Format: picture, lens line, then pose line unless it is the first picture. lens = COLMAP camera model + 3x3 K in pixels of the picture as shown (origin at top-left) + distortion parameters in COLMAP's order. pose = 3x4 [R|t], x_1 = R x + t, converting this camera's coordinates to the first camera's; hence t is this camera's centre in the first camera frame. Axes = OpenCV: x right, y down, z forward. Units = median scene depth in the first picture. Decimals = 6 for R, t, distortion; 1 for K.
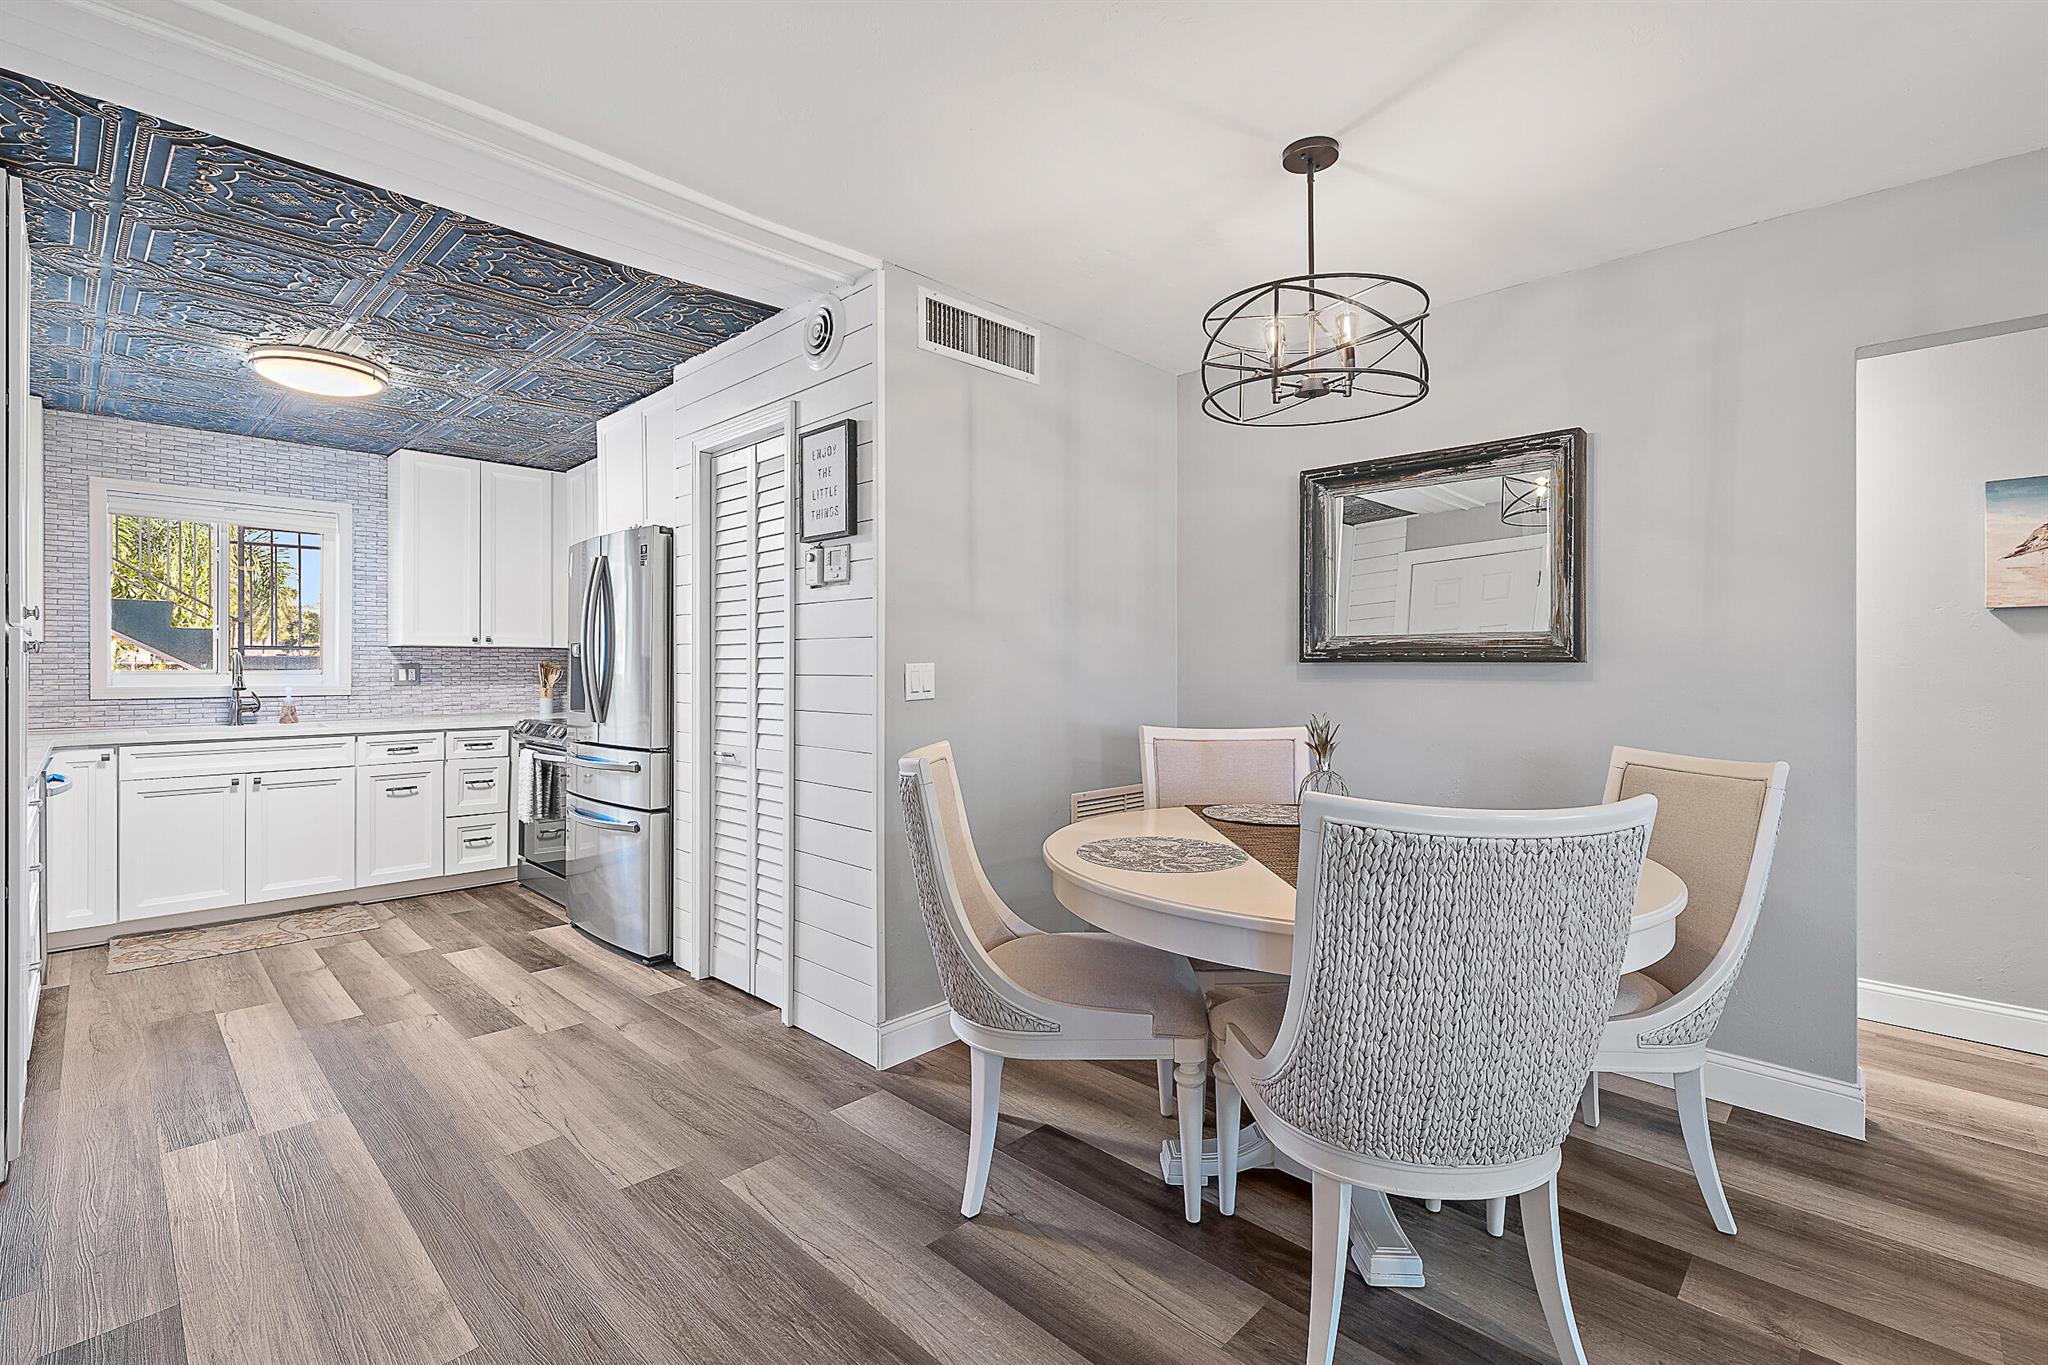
lens RADIAL K [[906.0, 0, 1020.4], [0, 906.0, 666.2], [0, 0, 1]] dist [0.003488, -0.001267]
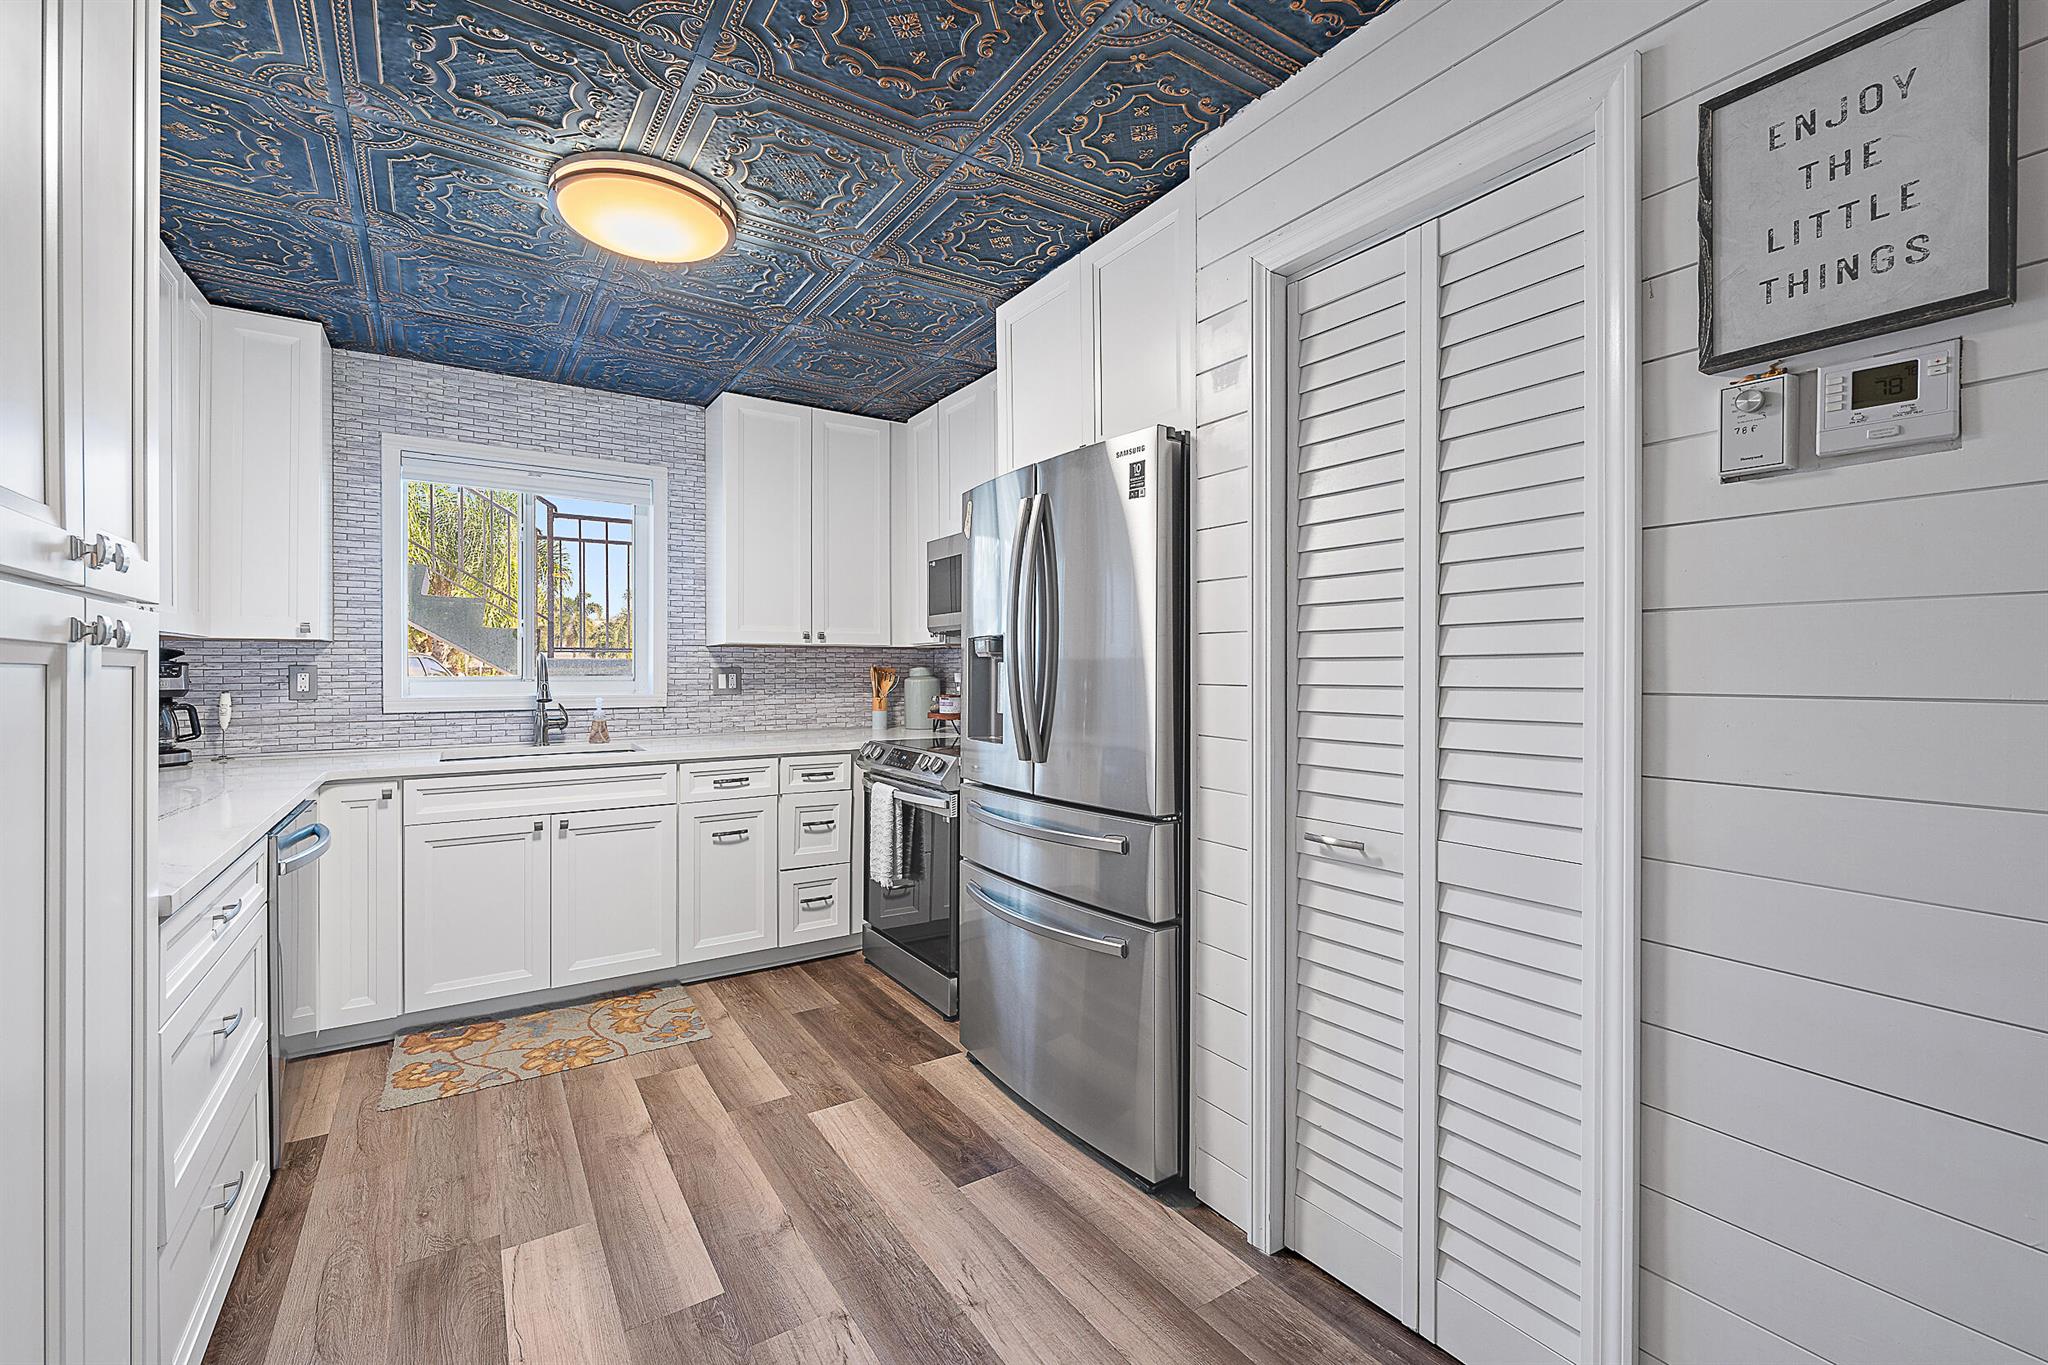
lens RADIAL K [[858.9, 0, 1022.6], [0, 858.9, 670.3], [0, 0, 1]] dist [-0.000356, -0.000556]
pose [[0.977073, -0.000606, -0.212905, -0.293332], [0.001145, 0.999996, 0.002407, -0.001894], [0.212903, -0.002596, 0.977070, 0.356123]]
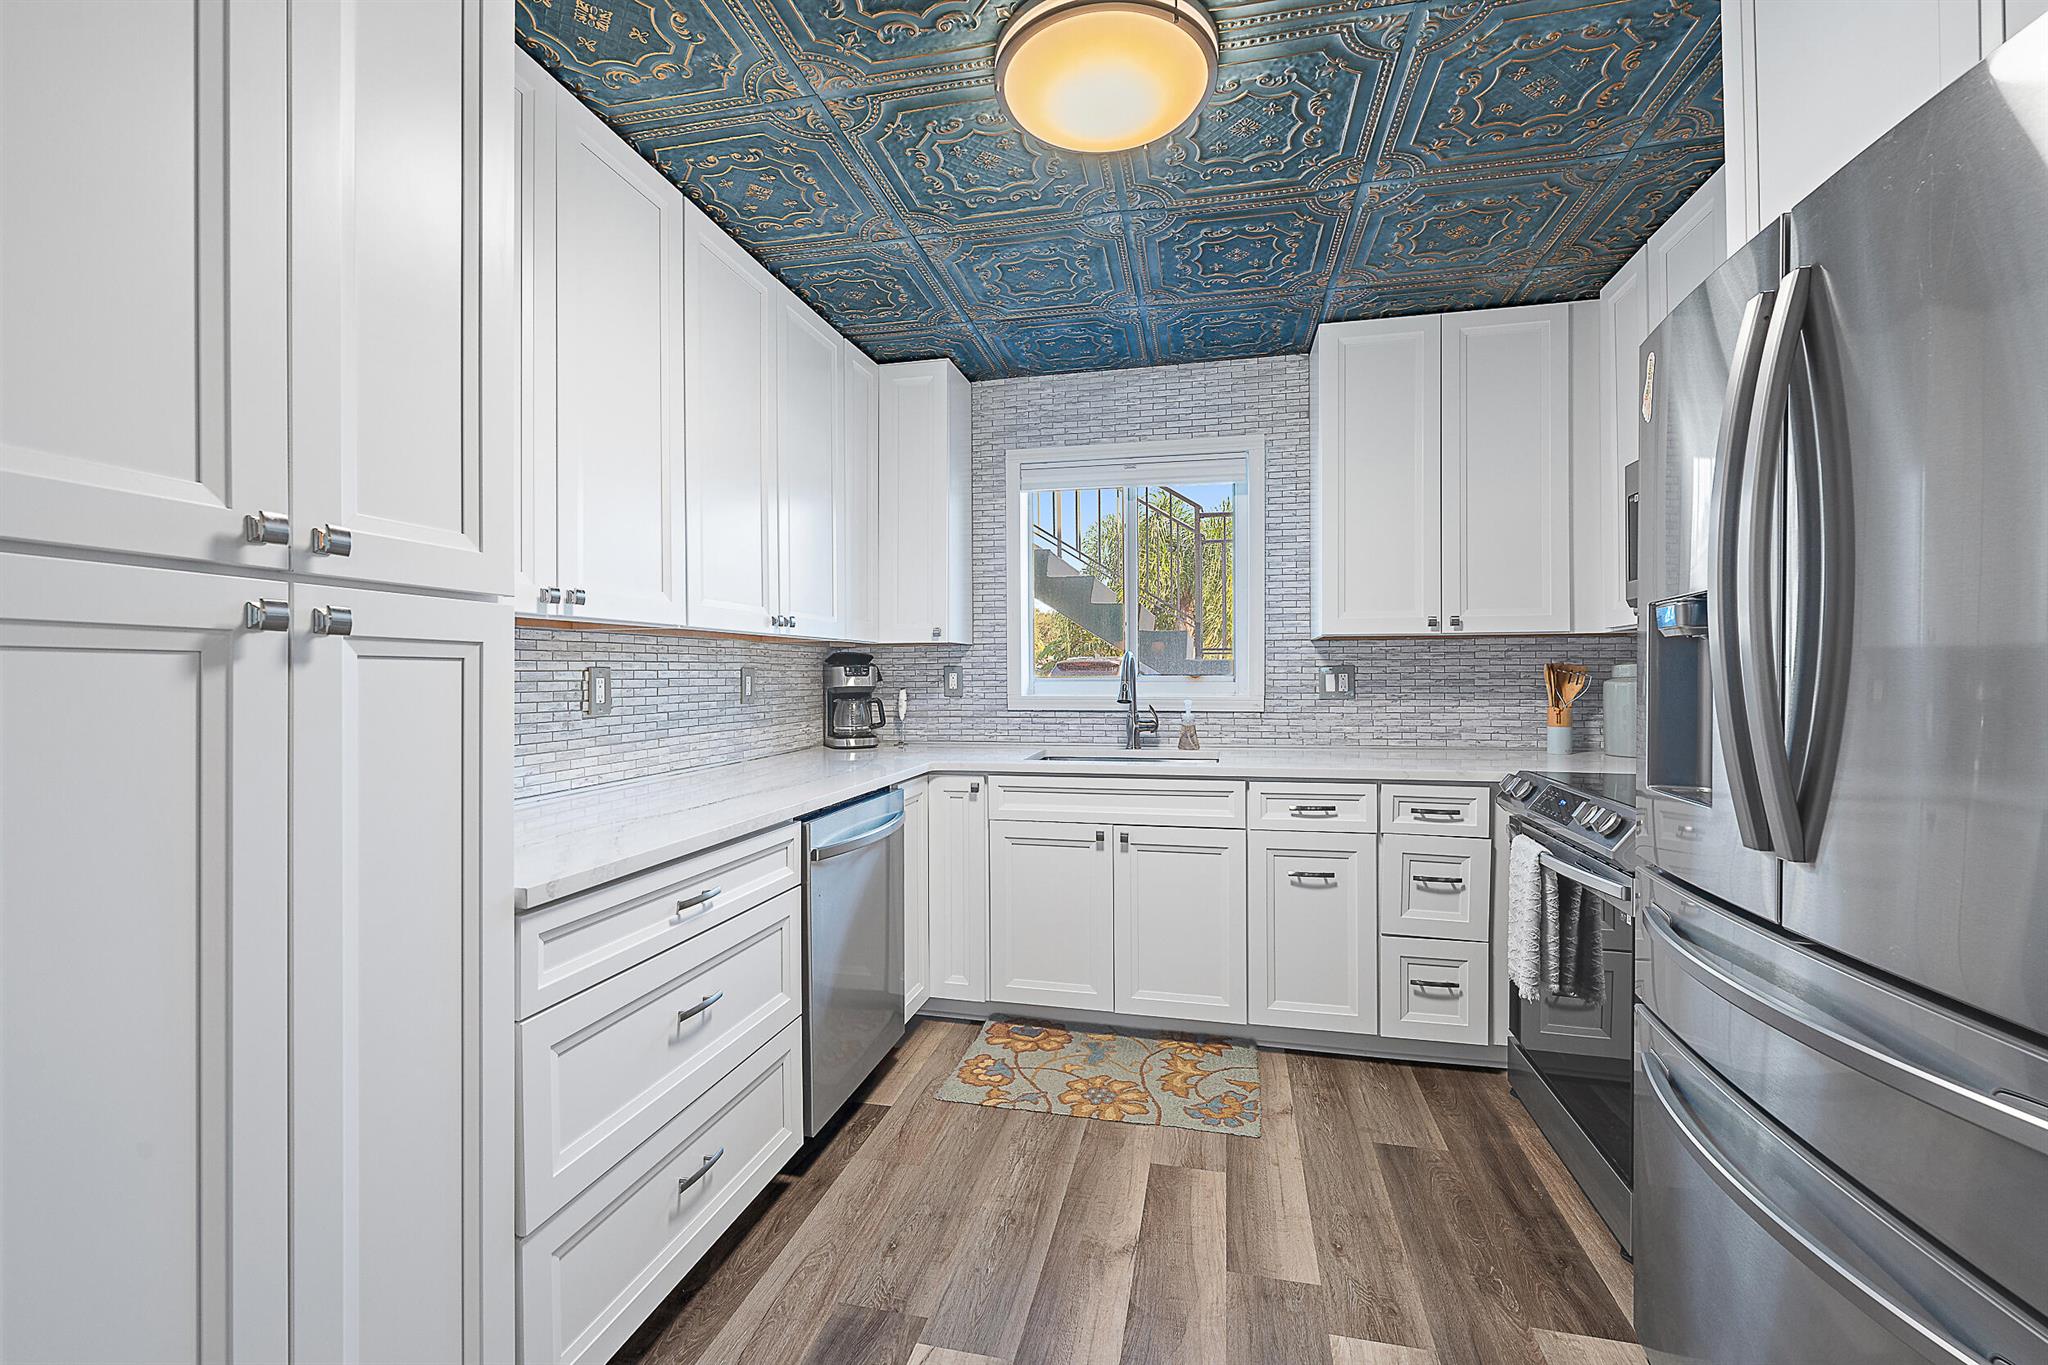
lens RADIAL K [[851.4, 0, 1024.9], [0, 851.4, 675.6], [0, 0, 1]] dist [-0.001314, -0.000710]
pose [[0.519241, -0.000843, -0.854628, -0.303615], [0.004373, 0.999989, 0.001670, 0.002652], [0.854617, -0.004605, 0.519239, 0.552075]]
